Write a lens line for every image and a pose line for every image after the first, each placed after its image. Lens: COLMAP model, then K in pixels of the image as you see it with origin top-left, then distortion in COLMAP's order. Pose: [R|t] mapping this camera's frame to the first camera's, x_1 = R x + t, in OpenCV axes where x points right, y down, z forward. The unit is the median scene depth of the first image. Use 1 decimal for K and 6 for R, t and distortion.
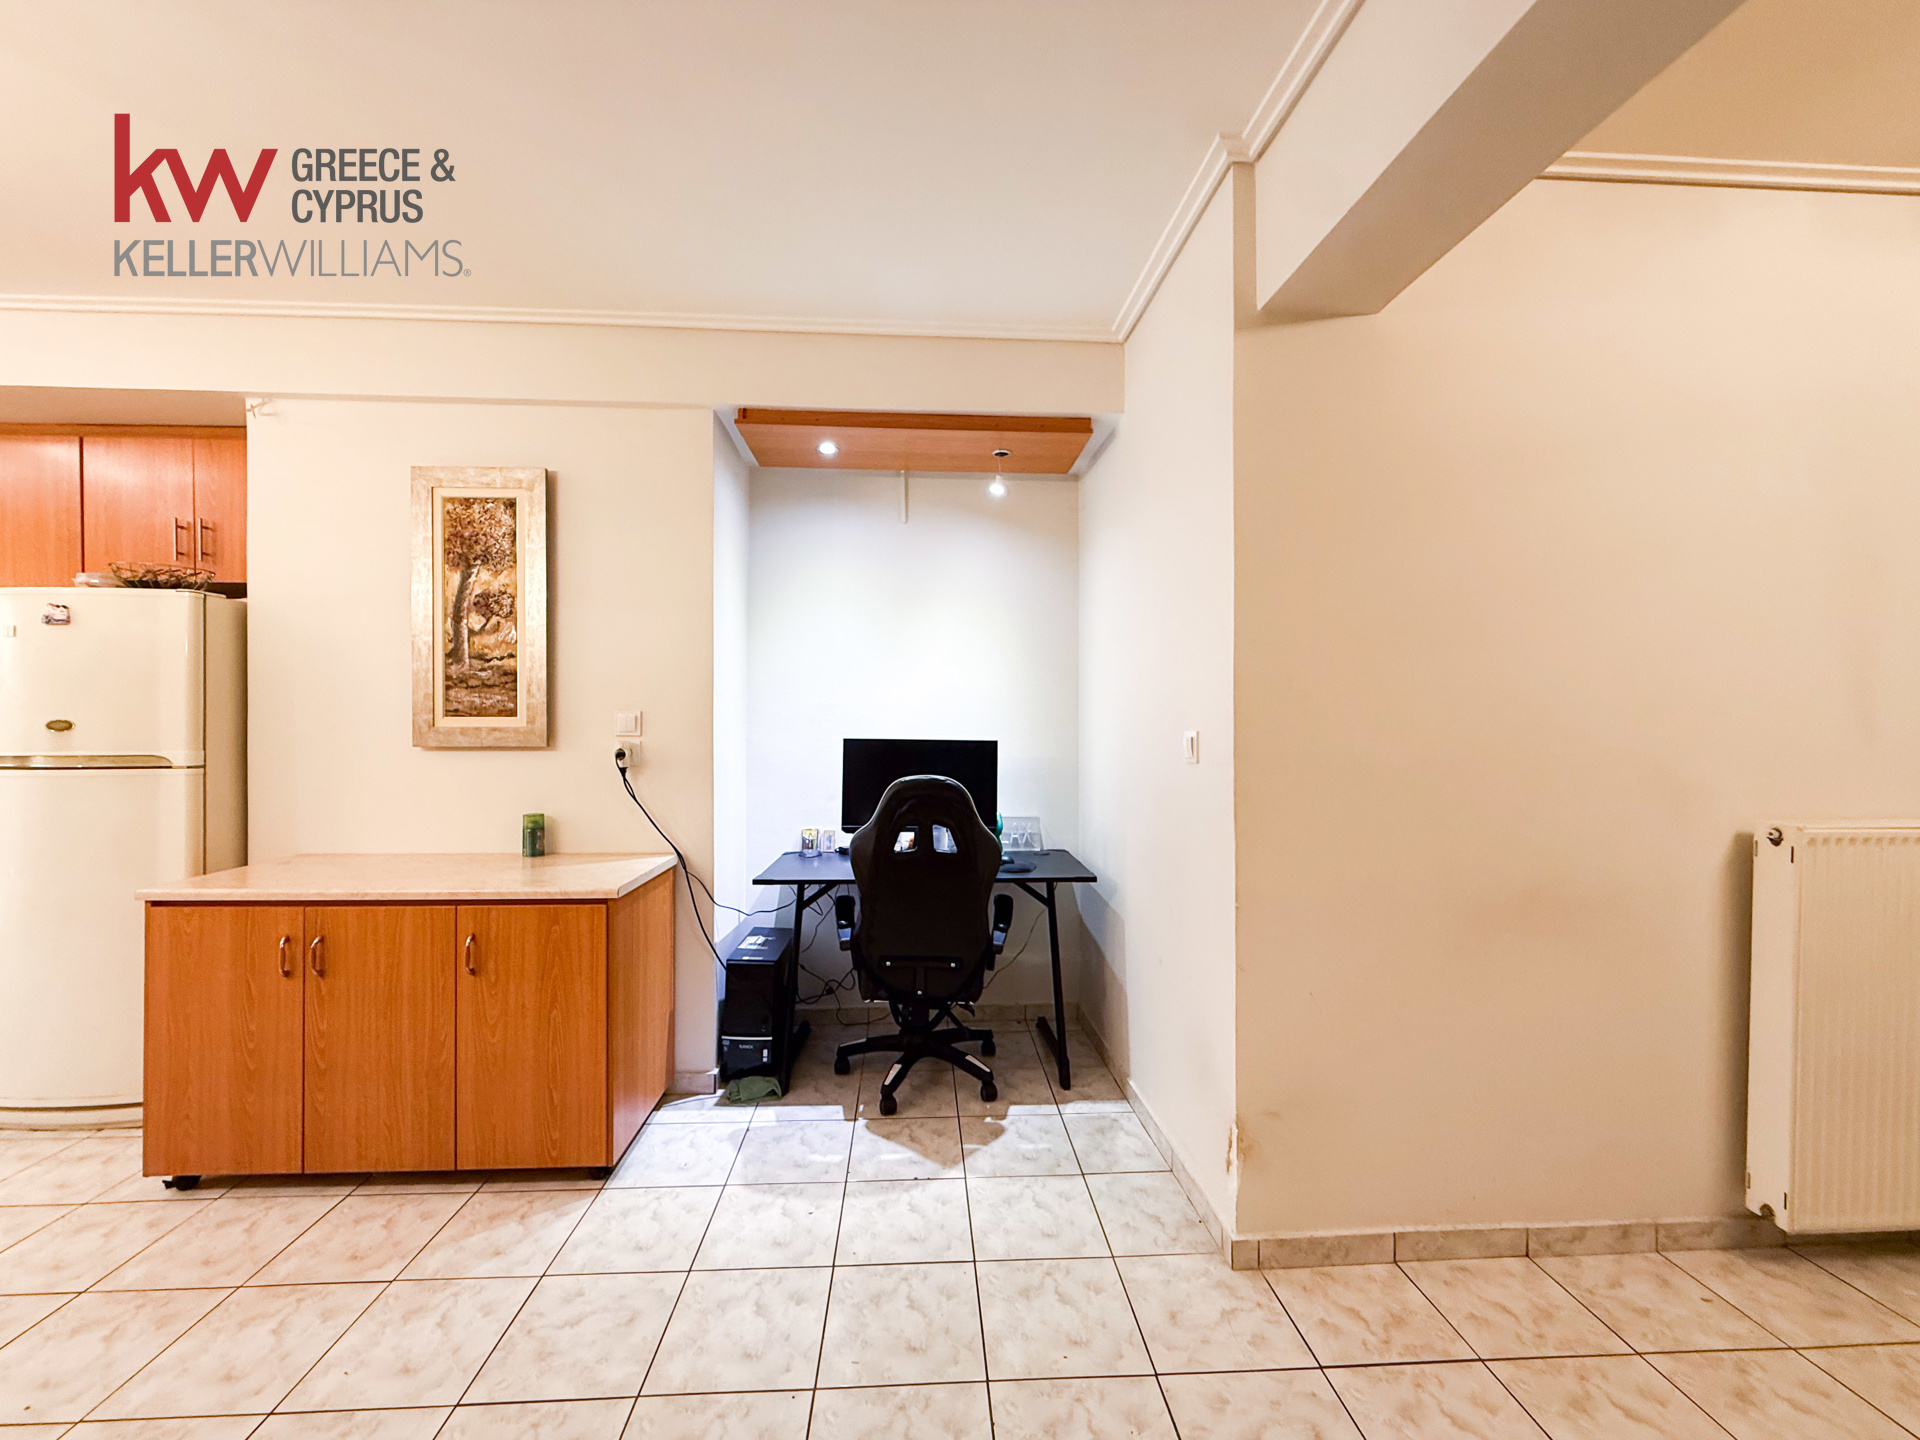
lens RADIAL K [[772.8, 0, 953.1], [0, 772.8, 720.3], [0, 0, 1]] dist [-0.002344, -0.000158]
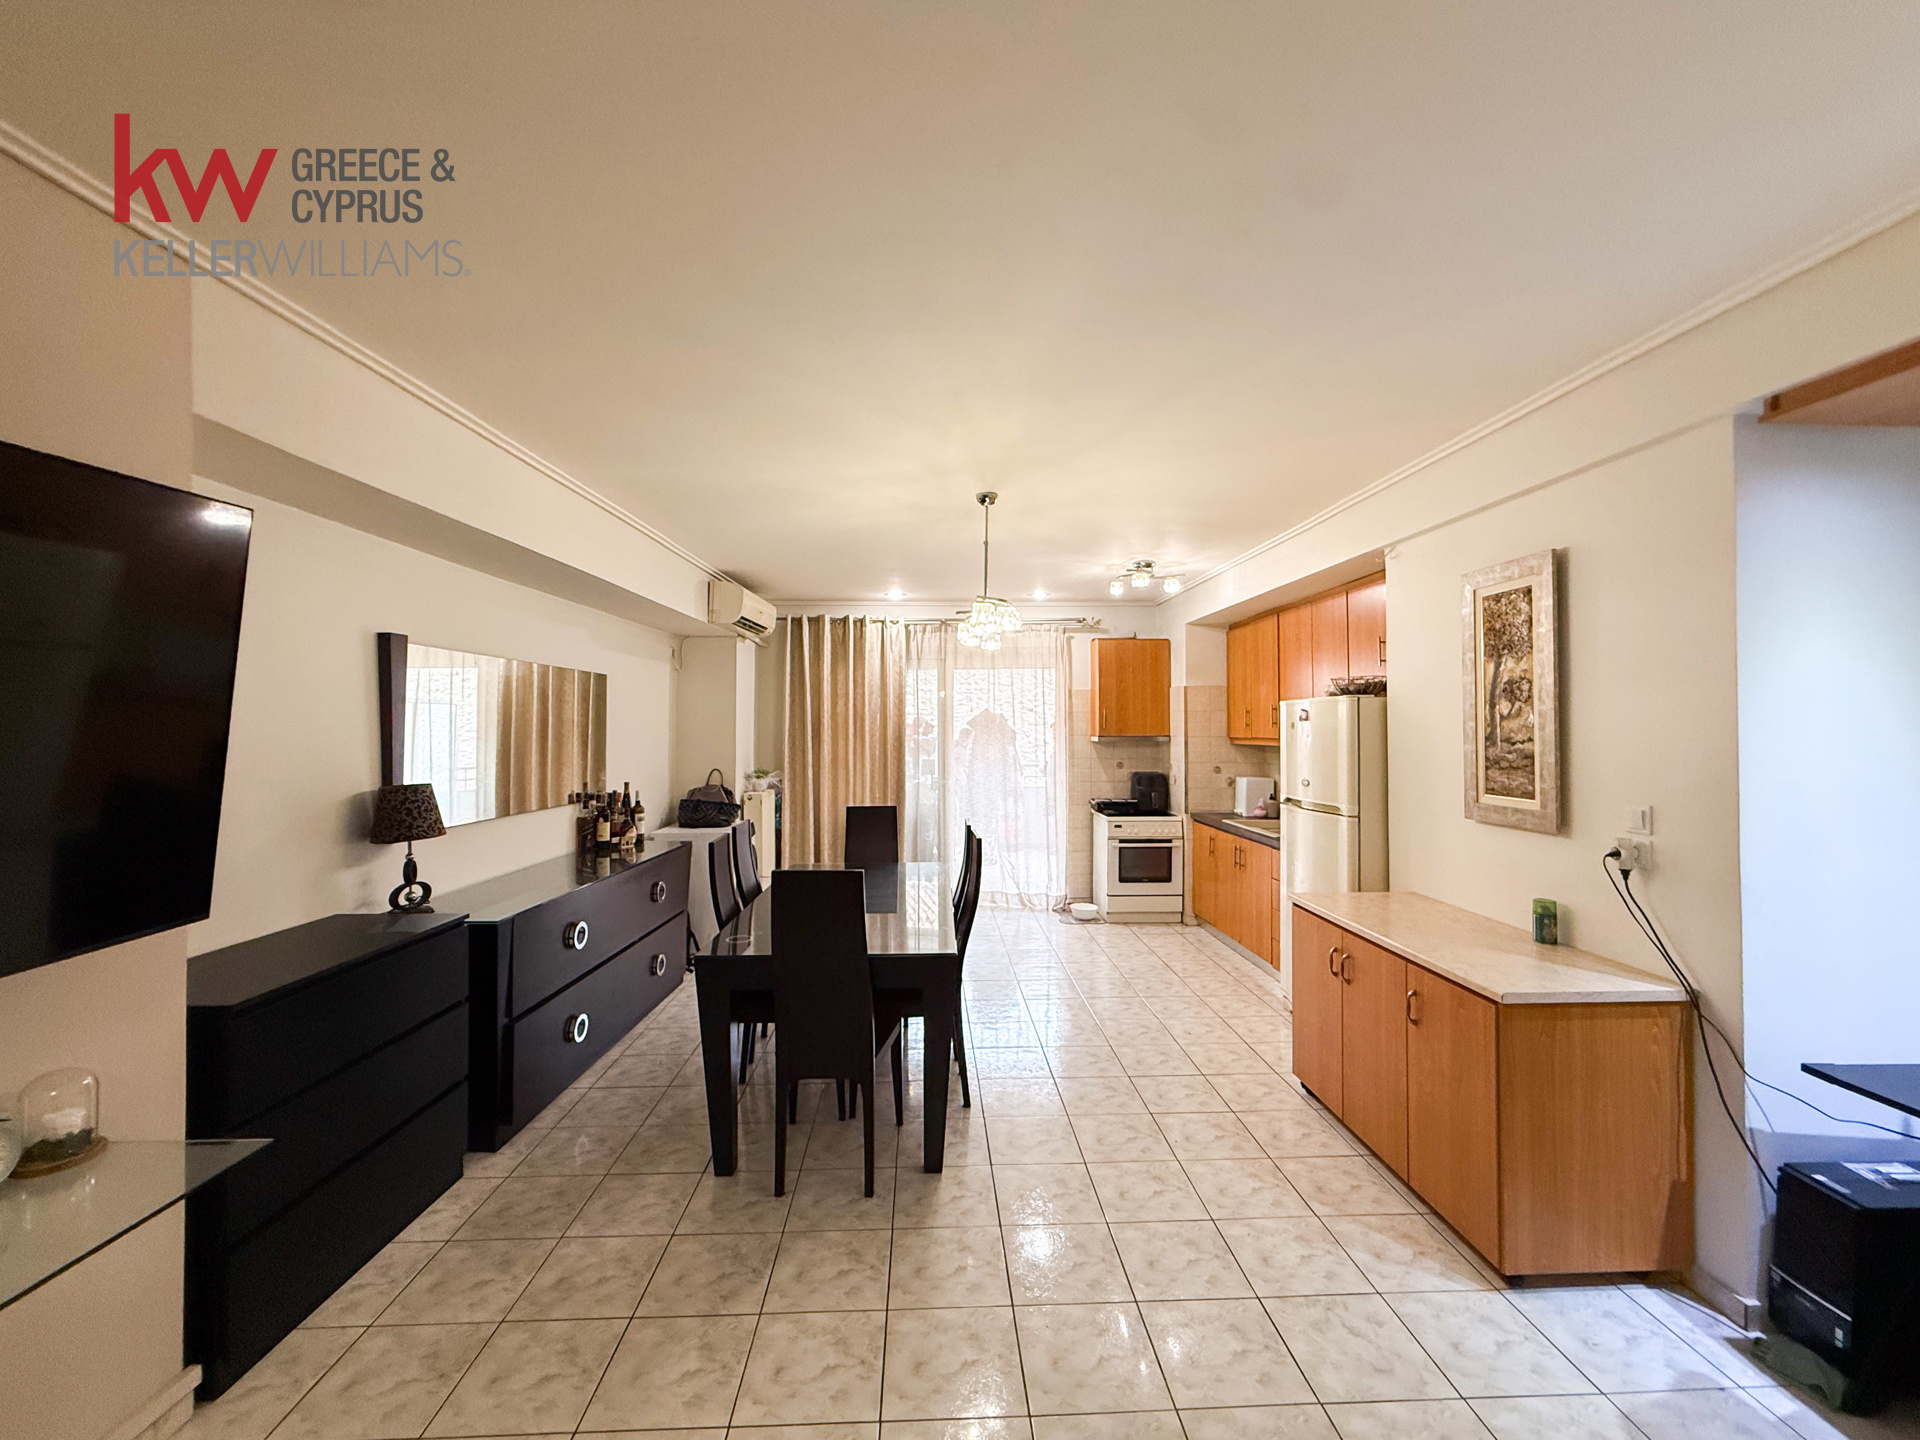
lens RADIAL K [[772.8, 0, 957.4], [0, 772.8, 720.3], [0, 0, 1]] dist [-0.002344, -0.000158]
pose [[-0.009005, -0.013904, -0.999863, 0.456410], [-0.001733, 0.999902, -0.013889, -0.093506], [0.999958, 0.001608, -0.009029, 0.252413]]
